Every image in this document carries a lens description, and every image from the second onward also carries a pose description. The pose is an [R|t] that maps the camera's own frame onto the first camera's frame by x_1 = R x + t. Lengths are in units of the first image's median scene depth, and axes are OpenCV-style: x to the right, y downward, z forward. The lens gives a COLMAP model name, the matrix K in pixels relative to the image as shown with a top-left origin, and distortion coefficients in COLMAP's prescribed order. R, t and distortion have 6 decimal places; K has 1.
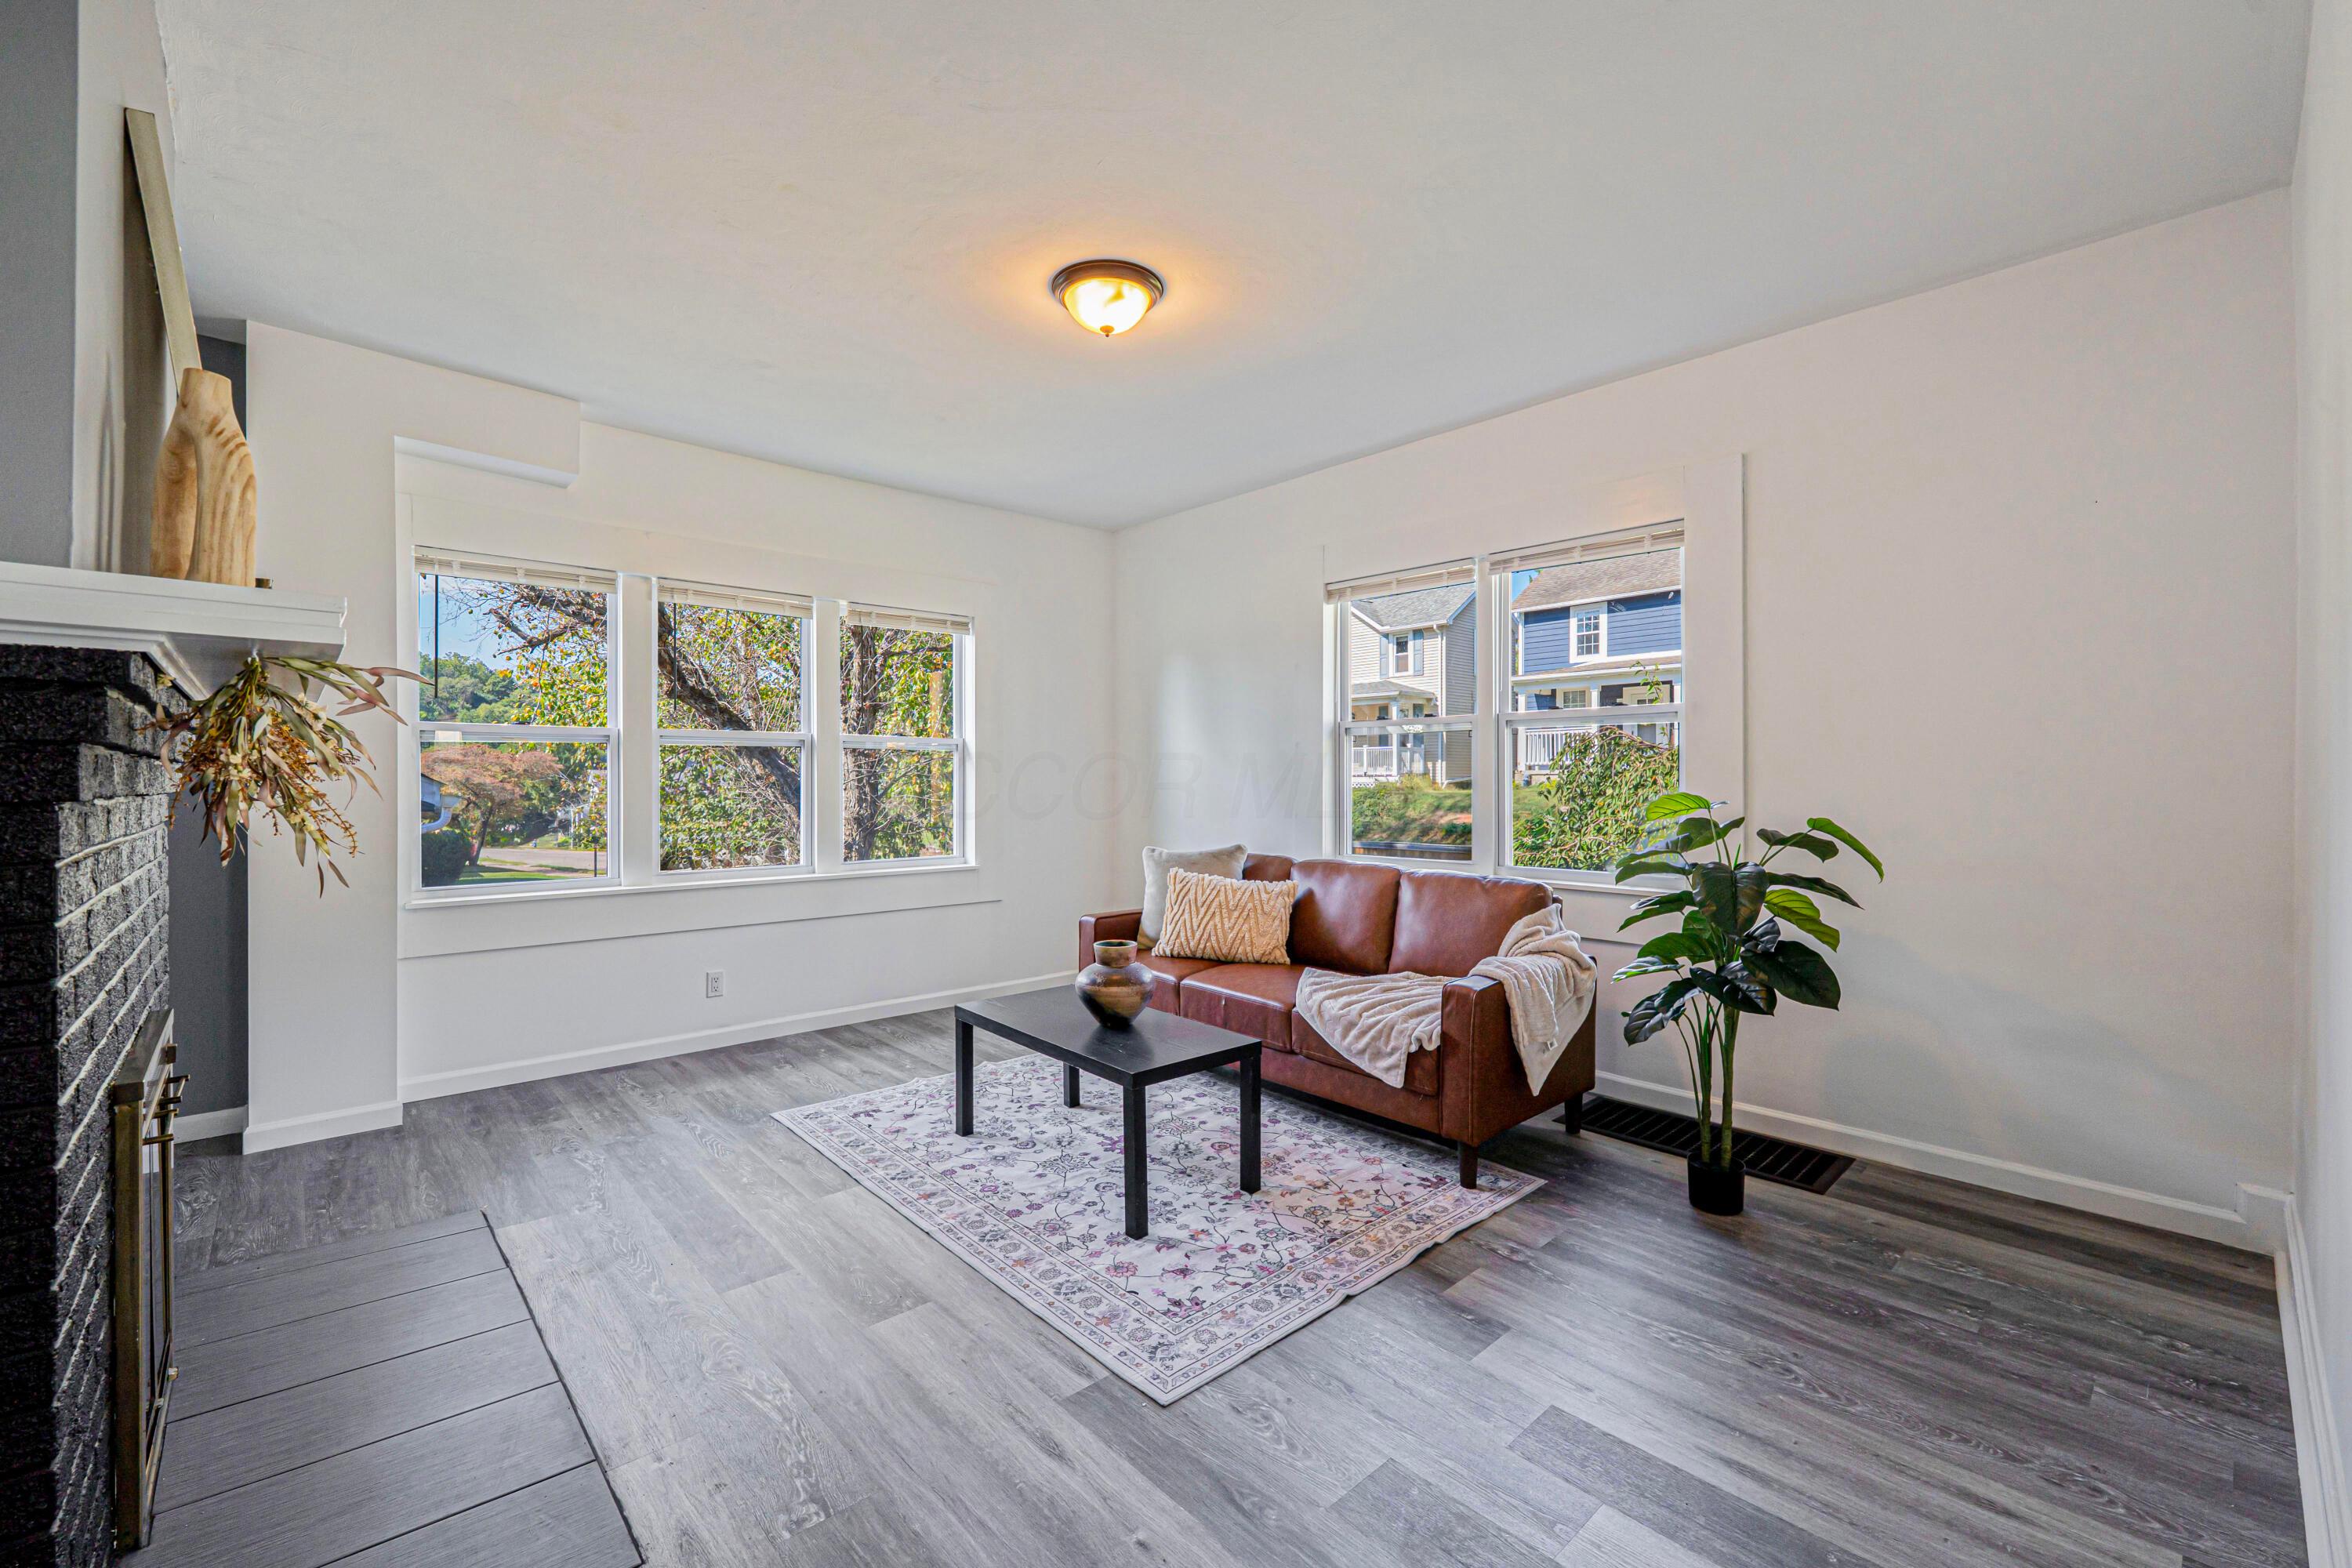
lens RADIAL K [[967.2, 0, 1175.4], [0, 967.2, 780.4], [0, 0, 1]] dist [-0.010213, -0.000381]
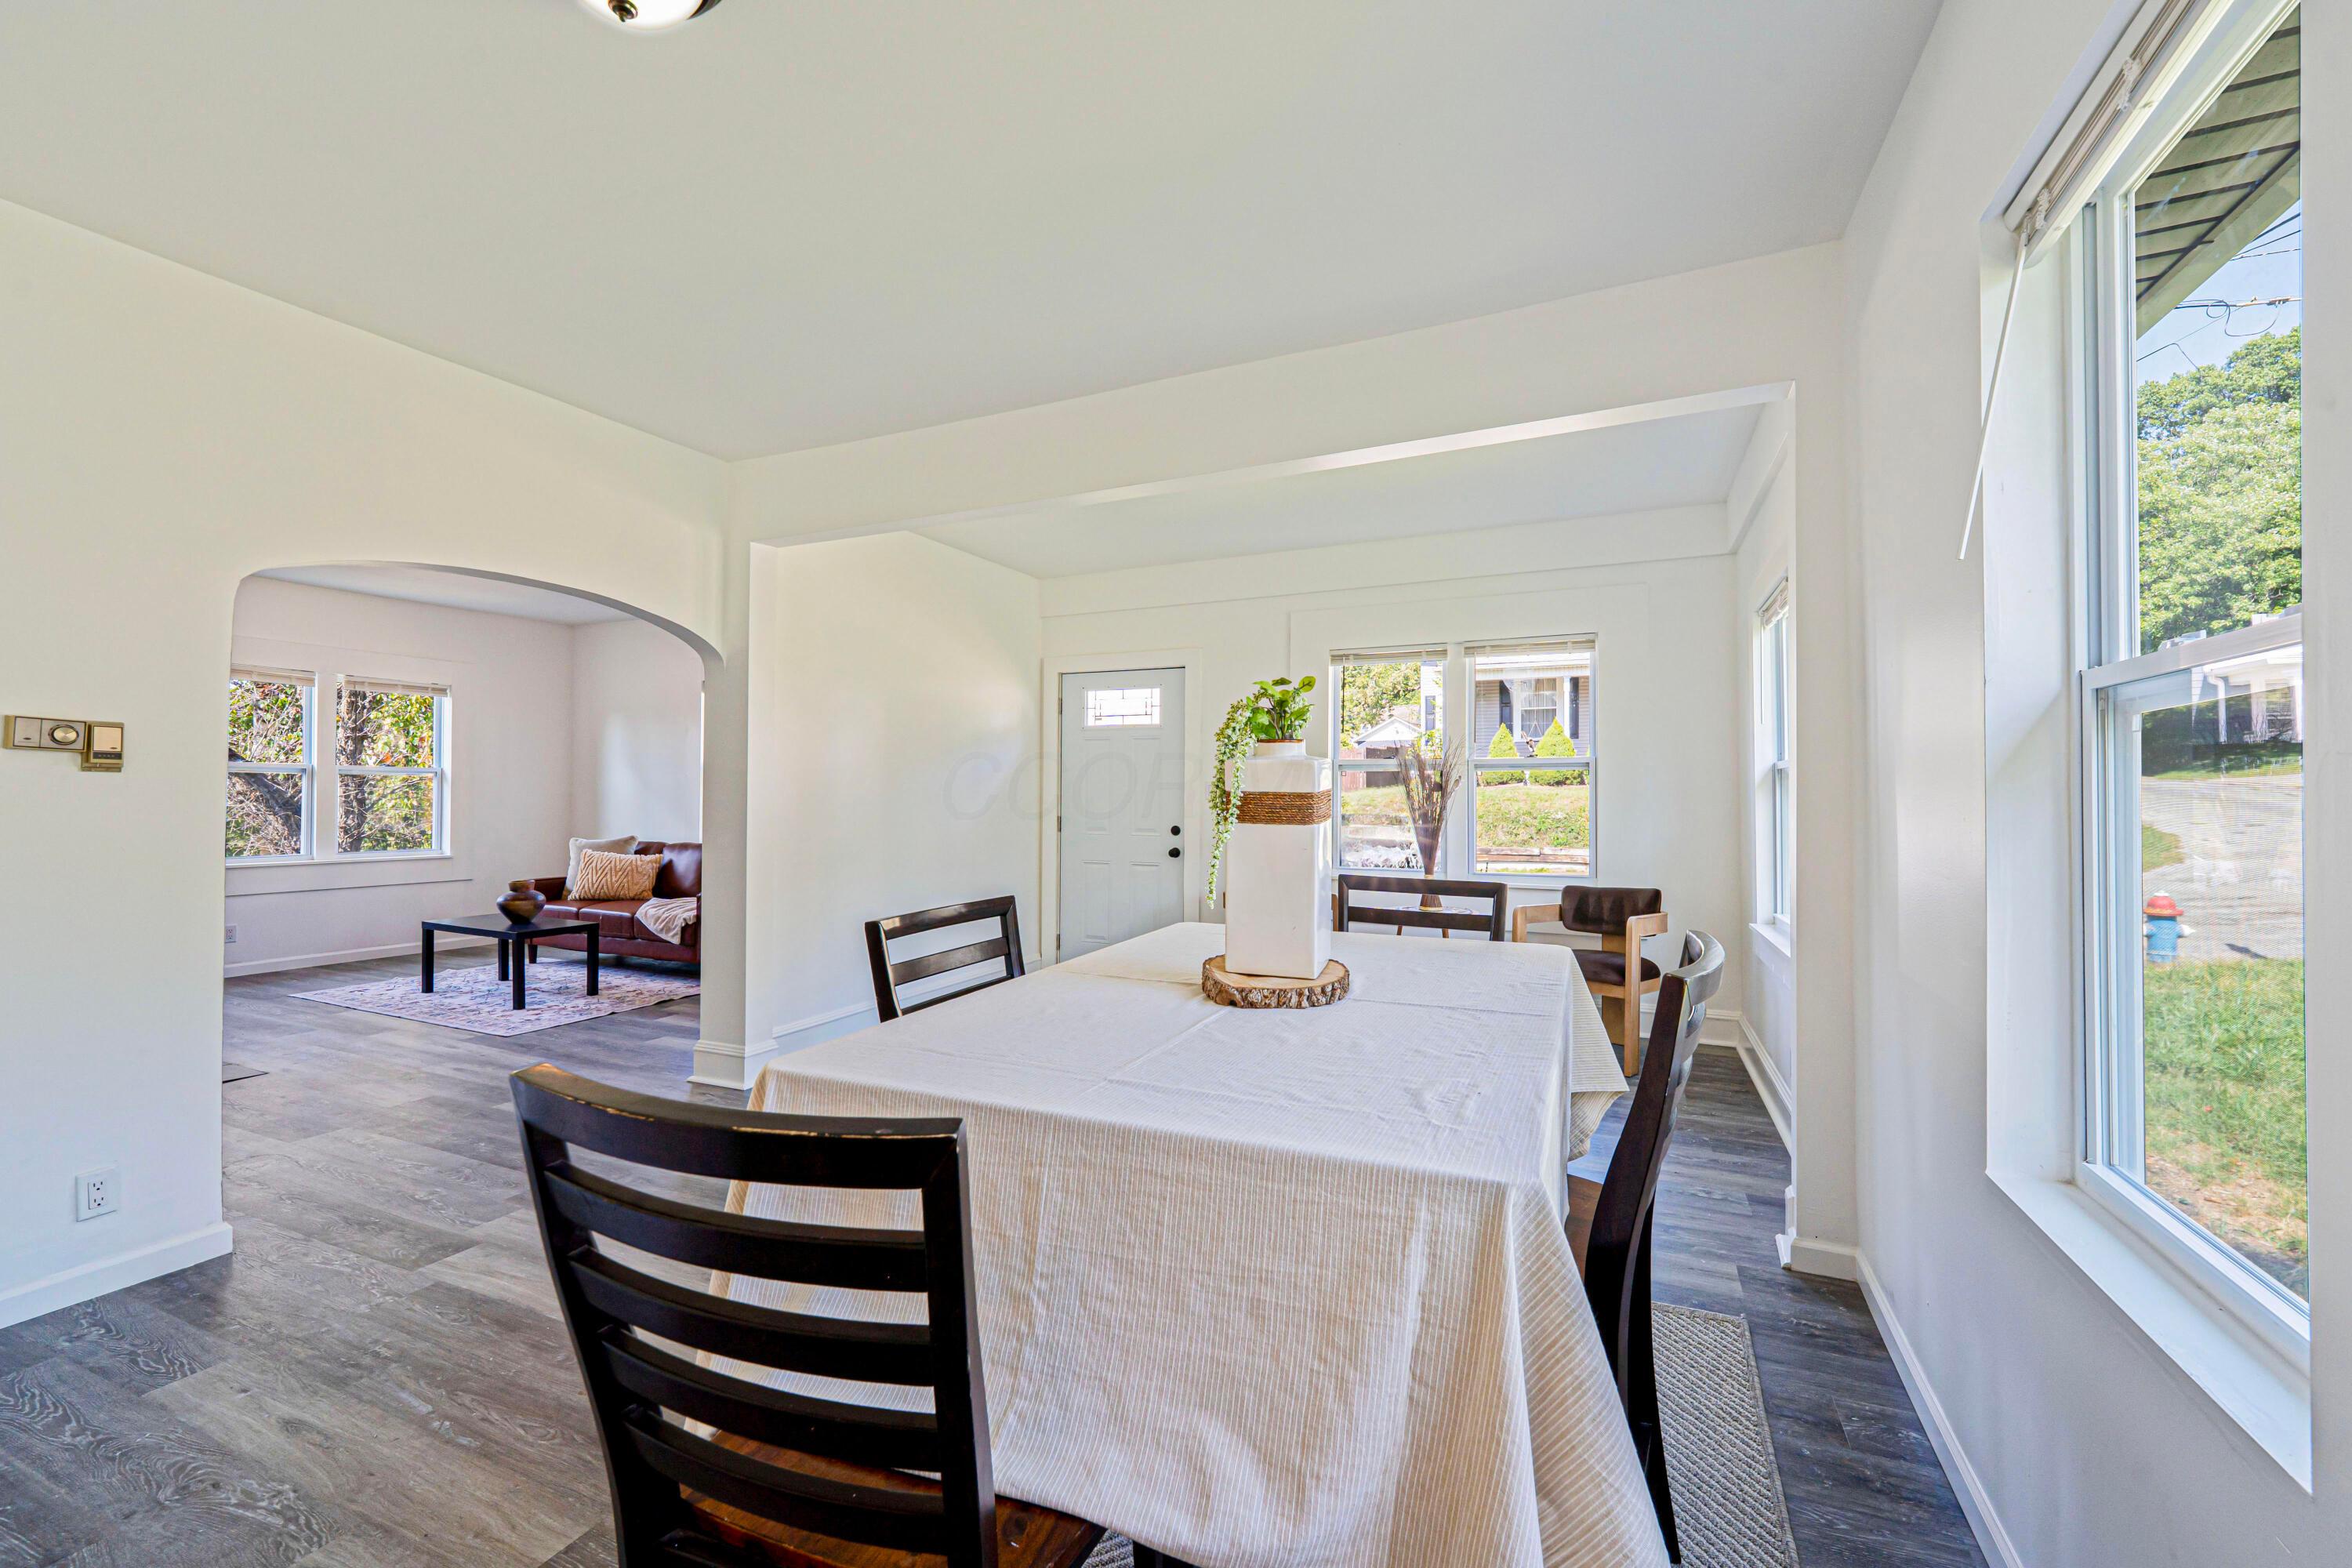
lens RADIAL K [[967.2, 0, 1186.6], [0, 967.2, 781.0], [0, 0, 1]] dist [-0.010213, -0.000381]
pose [[0.915628, 0.007911, 0.401948, 0.275425], [-0.001641, 0.999872, -0.015943, -0.003195], [-0.402022, 0.013939, 0.915524, -0.942884]]
